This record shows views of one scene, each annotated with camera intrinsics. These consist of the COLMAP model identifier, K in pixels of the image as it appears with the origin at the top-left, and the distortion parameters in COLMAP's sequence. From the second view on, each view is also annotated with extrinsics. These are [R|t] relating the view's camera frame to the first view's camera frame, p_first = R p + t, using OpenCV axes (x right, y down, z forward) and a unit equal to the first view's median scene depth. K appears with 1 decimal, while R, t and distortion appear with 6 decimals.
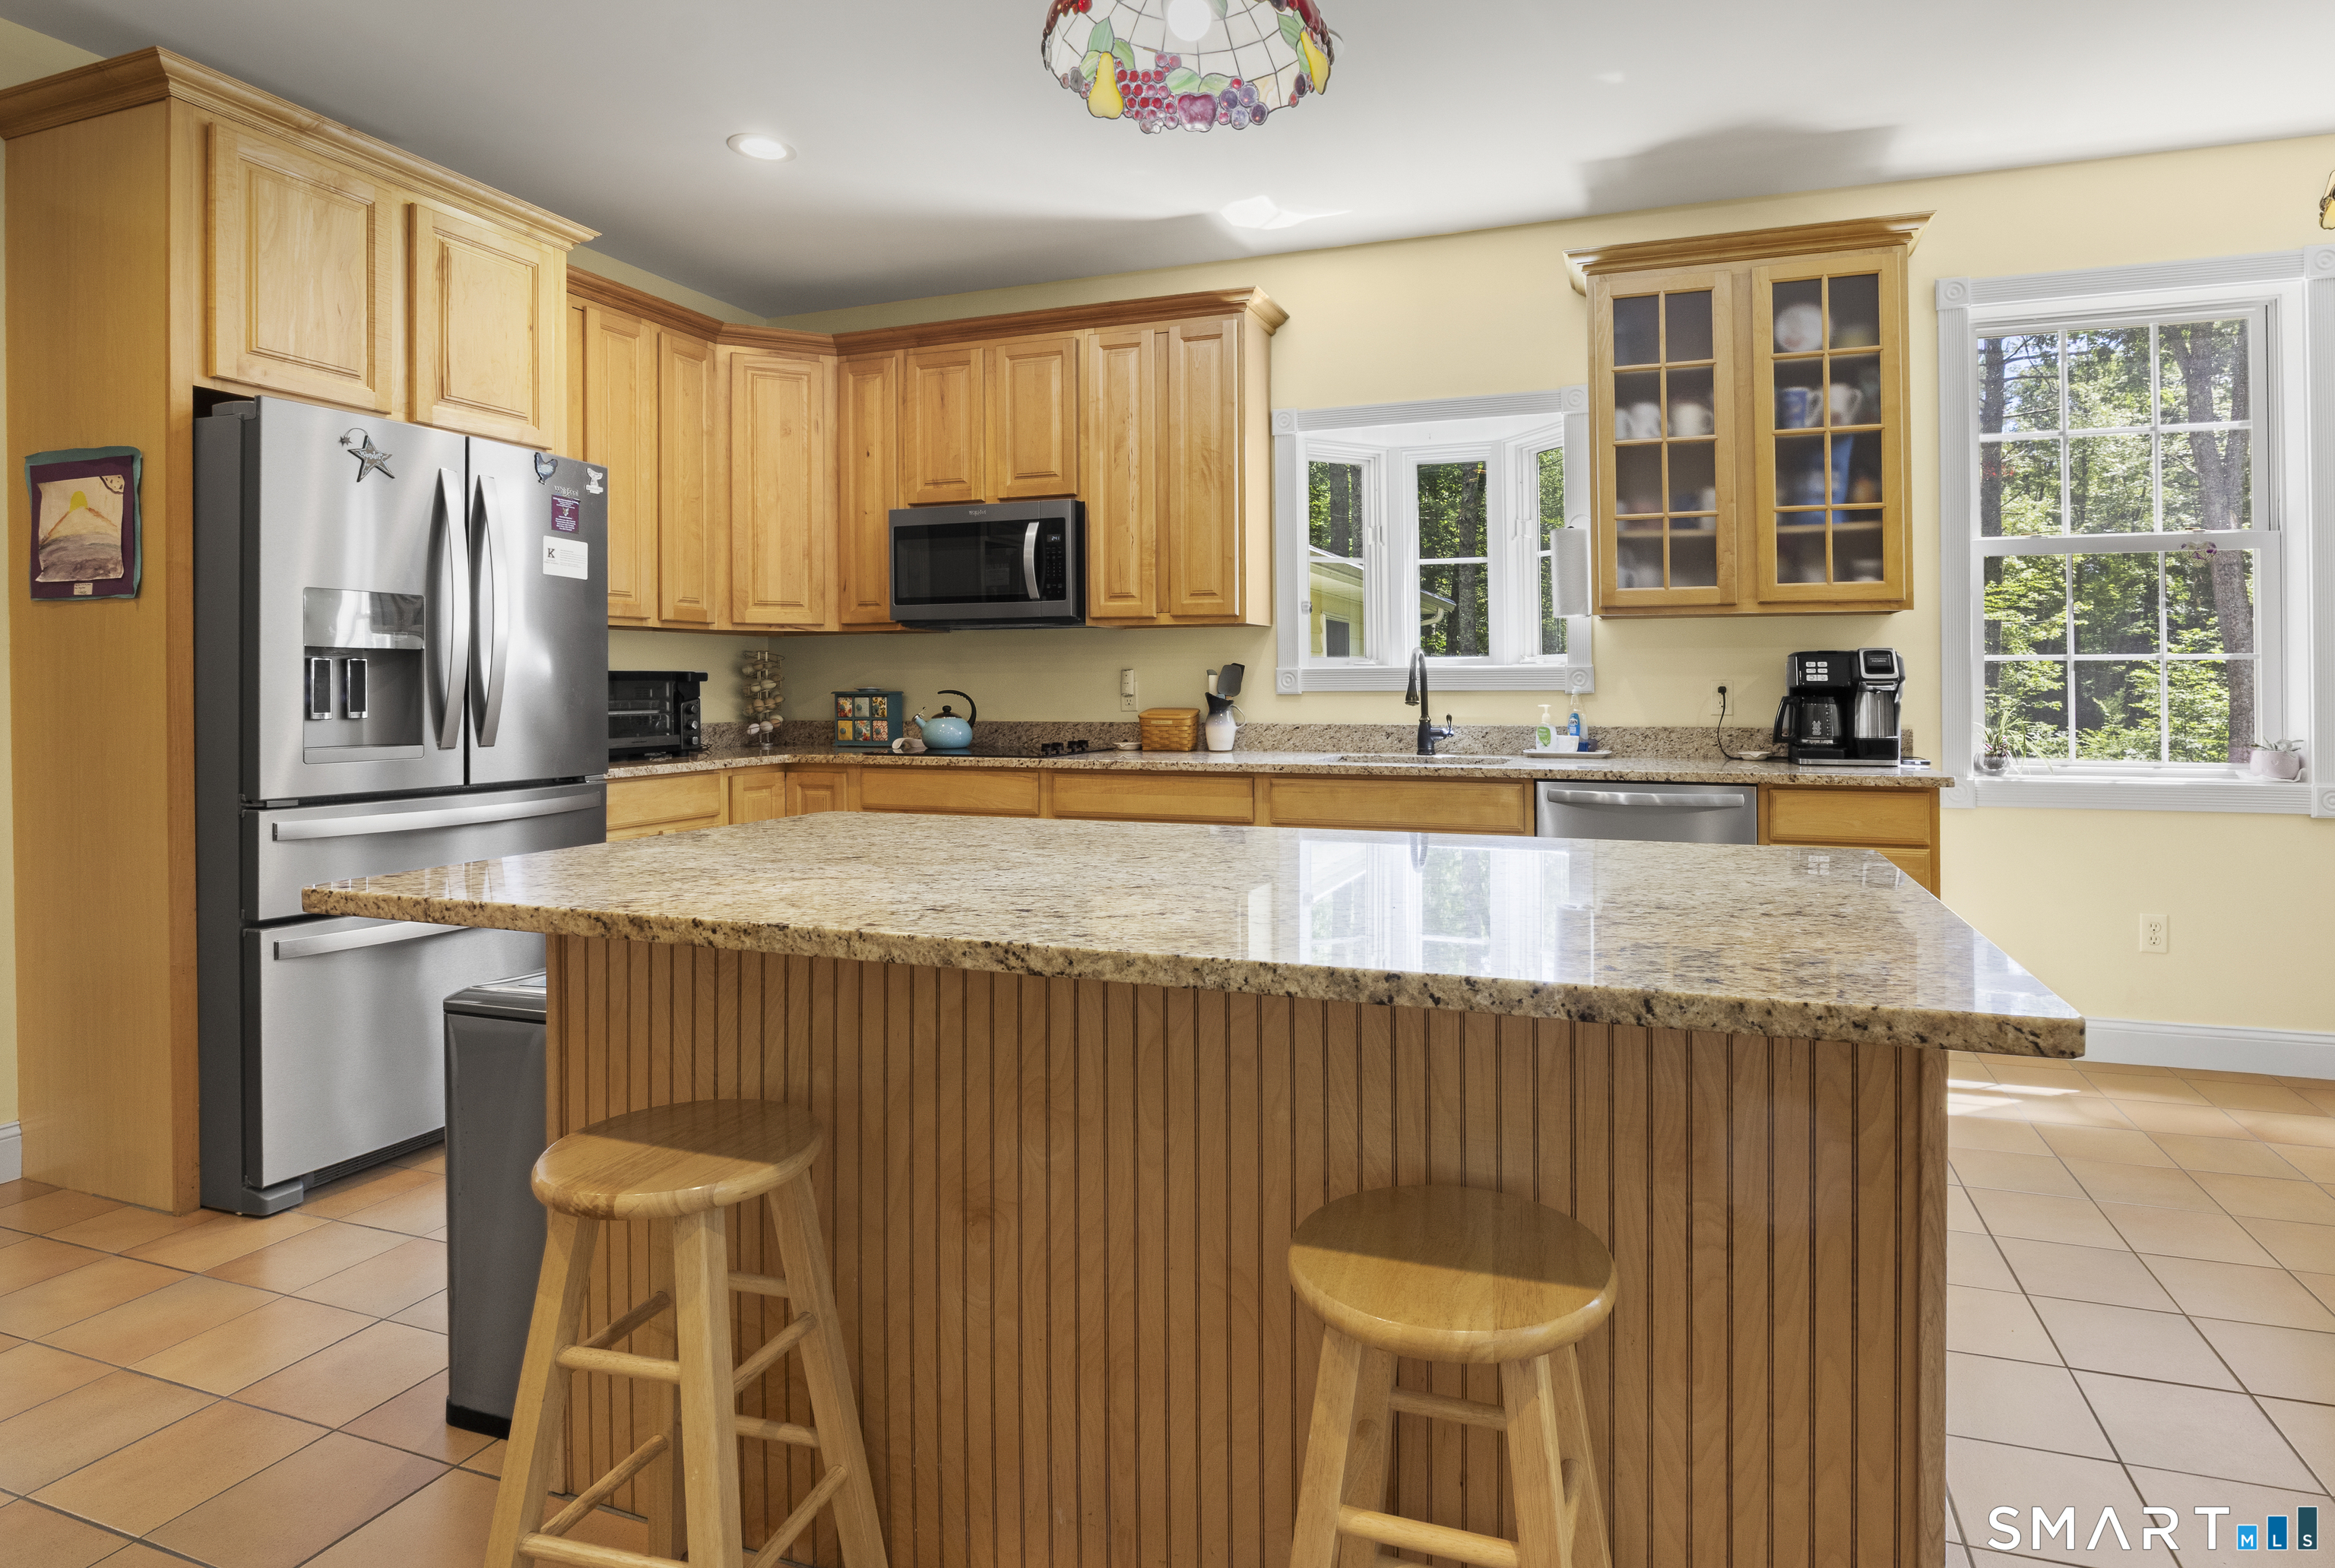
lens RADIAL K [[1126.1, 0, 1136.6], [0, 1126.1, 704.3], [0, 0, 1]] dist [-0.014416, -0.000083]
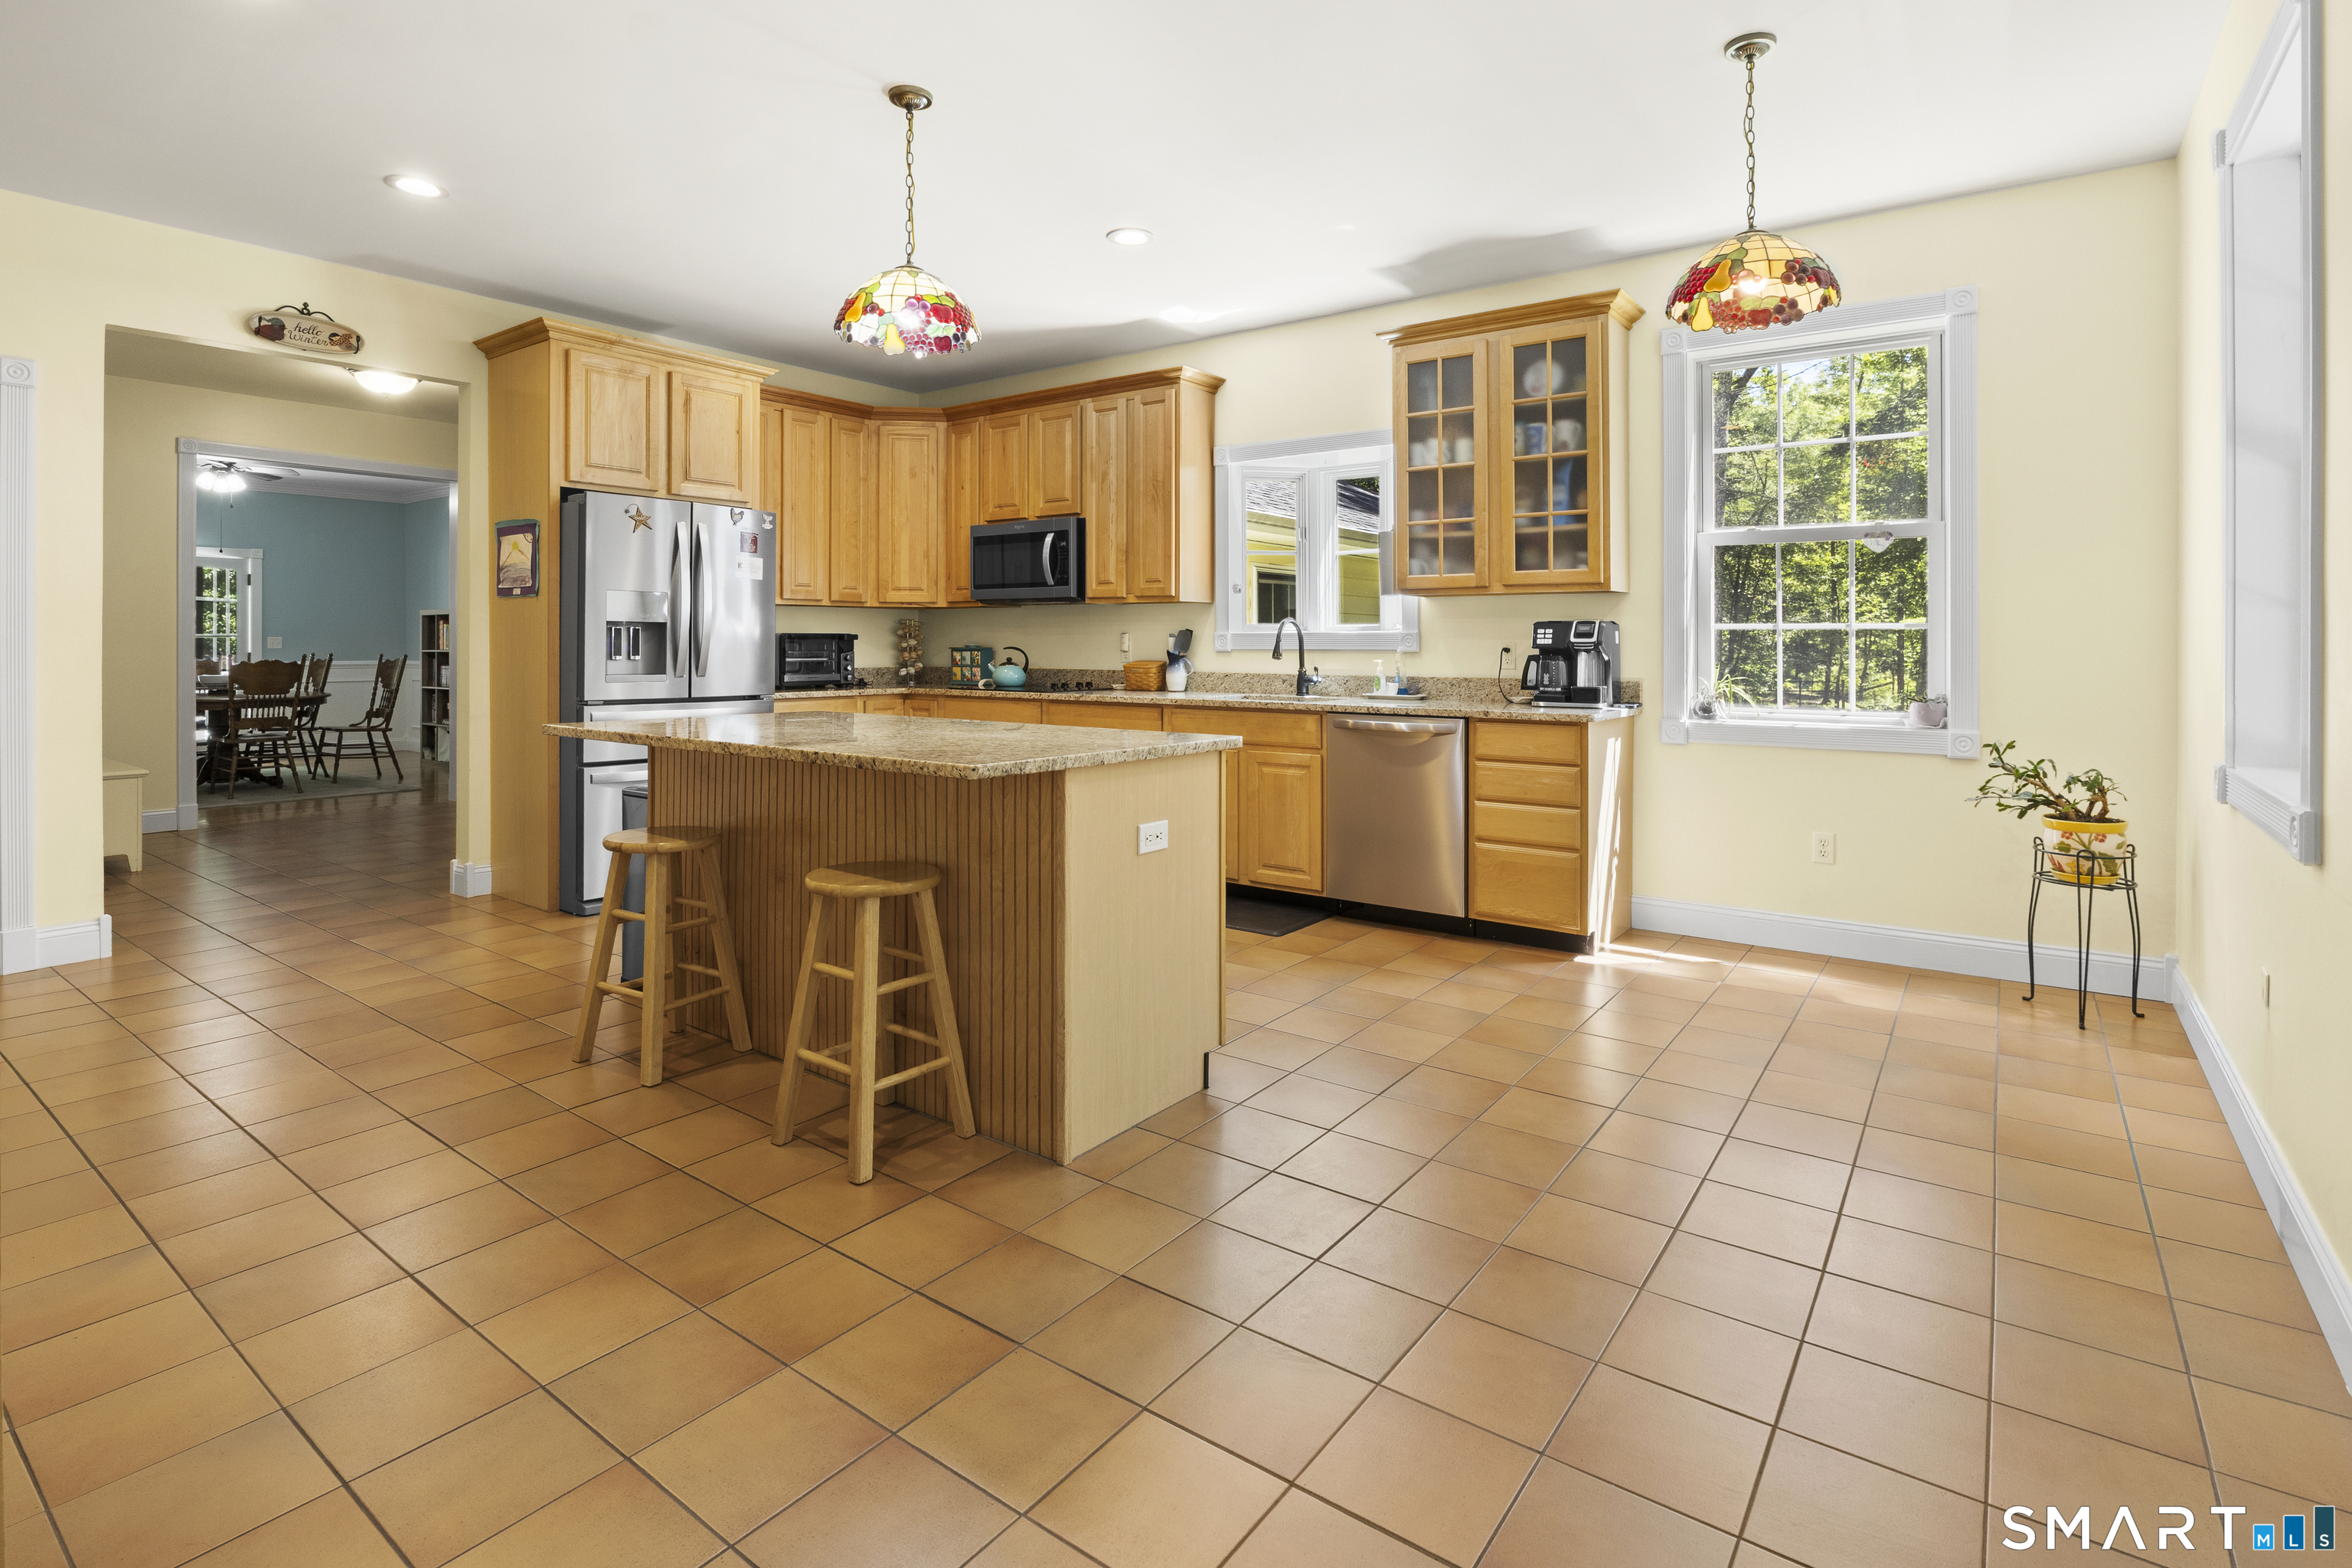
lens RADIAL K [[1134.4, 0, 1168.3], [0, 1134.4, 669.0], [0, 0, 1]] dist [-0.014416, -0.000083]
pose [[0.950865, 0.012345, -0.309361, 0.586532], [-0.010643, 0.999918, 0.007189, 0.004585], [0.309424, -0.003543, 0.950918, -0.412617]]
